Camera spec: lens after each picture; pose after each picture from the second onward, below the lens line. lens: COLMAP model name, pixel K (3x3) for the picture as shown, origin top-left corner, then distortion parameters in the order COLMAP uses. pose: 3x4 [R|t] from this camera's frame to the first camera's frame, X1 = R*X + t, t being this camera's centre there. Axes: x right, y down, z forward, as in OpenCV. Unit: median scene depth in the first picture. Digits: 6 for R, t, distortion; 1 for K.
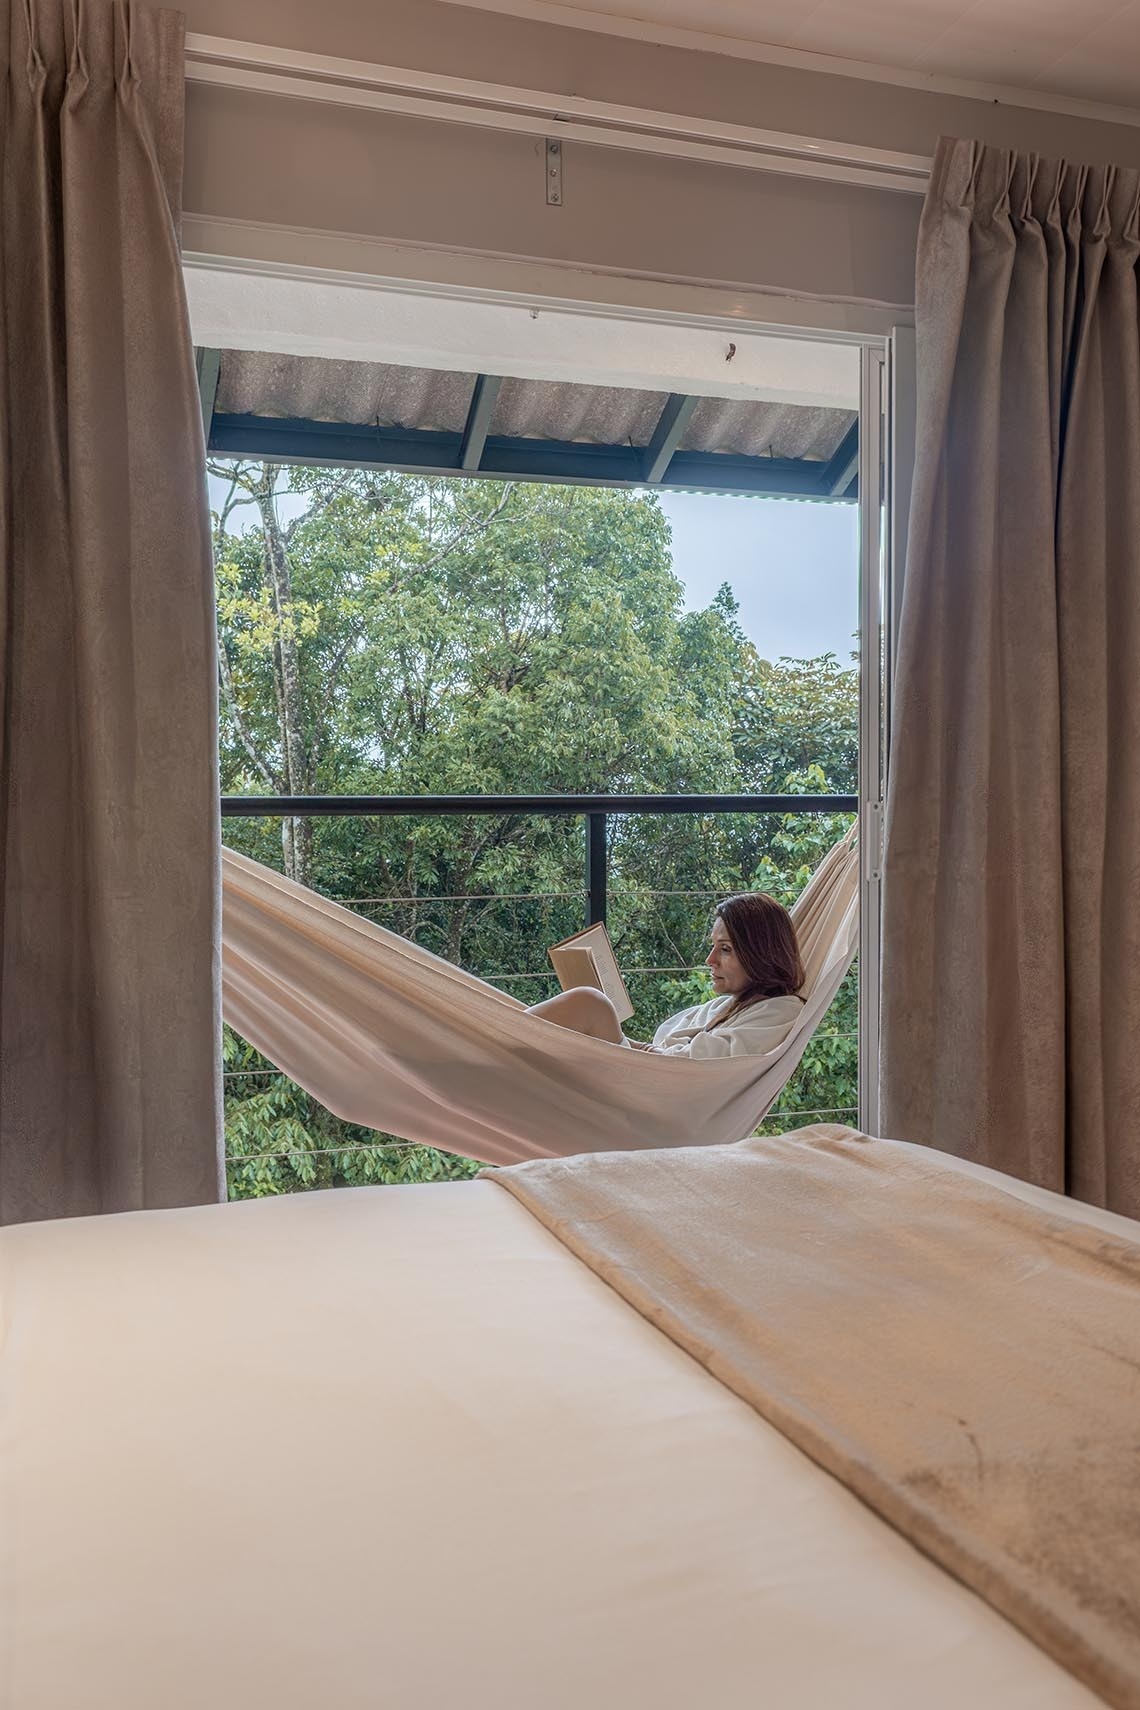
lens RADIAL K [[1561.8, 0, 579.5], [0, 1561.8, 859.6], [0, 0, 1]] dist [0.065956, -0.030803]
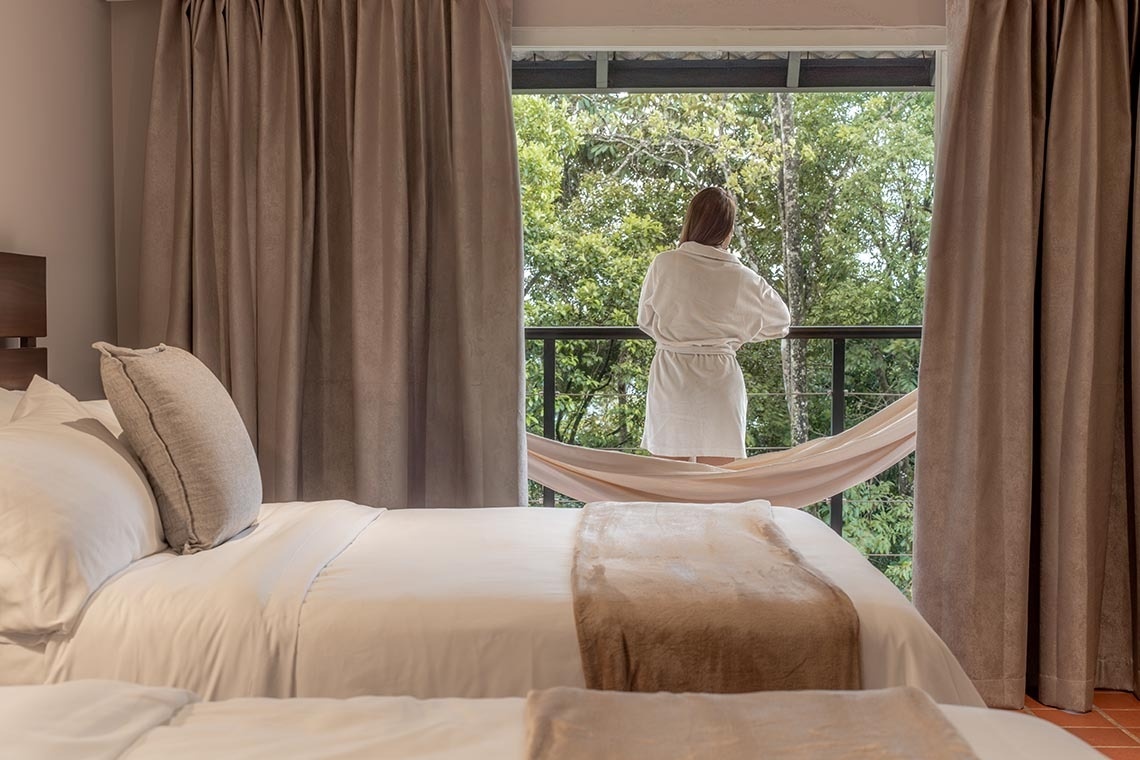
lens RADIAL K [[1531.1, 0, 537.5], [0, 1531.1, 439.7], [0, 0, 1]] dist [0.032784, 0.000000]
pose [[0.932018, 0.030628, -0.361117, 0.225503], [-0.013474, 0.998662, 0.049925, -0.002690], [0.362162, -0.041666, 0.931183, -0.365082]]
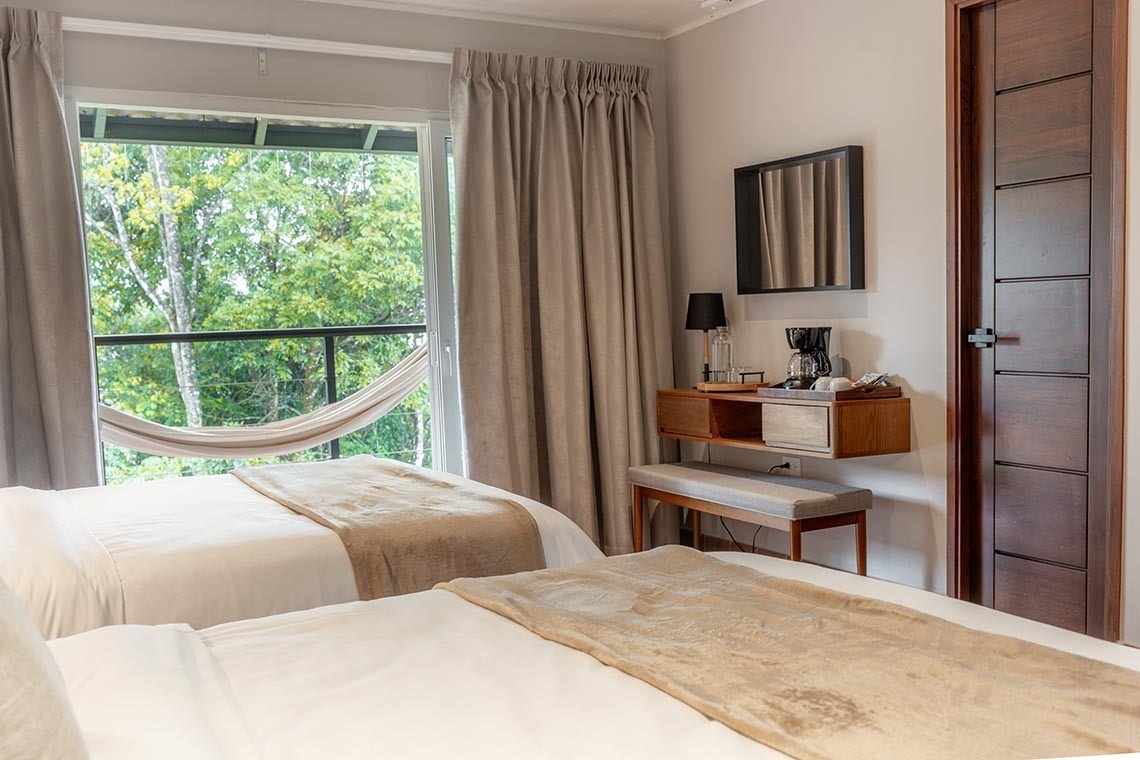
lens RADIAL K [[1161.7, 0, 627.6], [0, 1161.7, 437.8], [0, 0, 1]] dist [-0.010129, 0.000000]
pose [[0.982938, -0.048184, 0.177516, 0.098671], [0.035083, 0.996474, 0.076217, -0.000837], [-0.180563, -0.068689, 0.981162, -0.413575]]
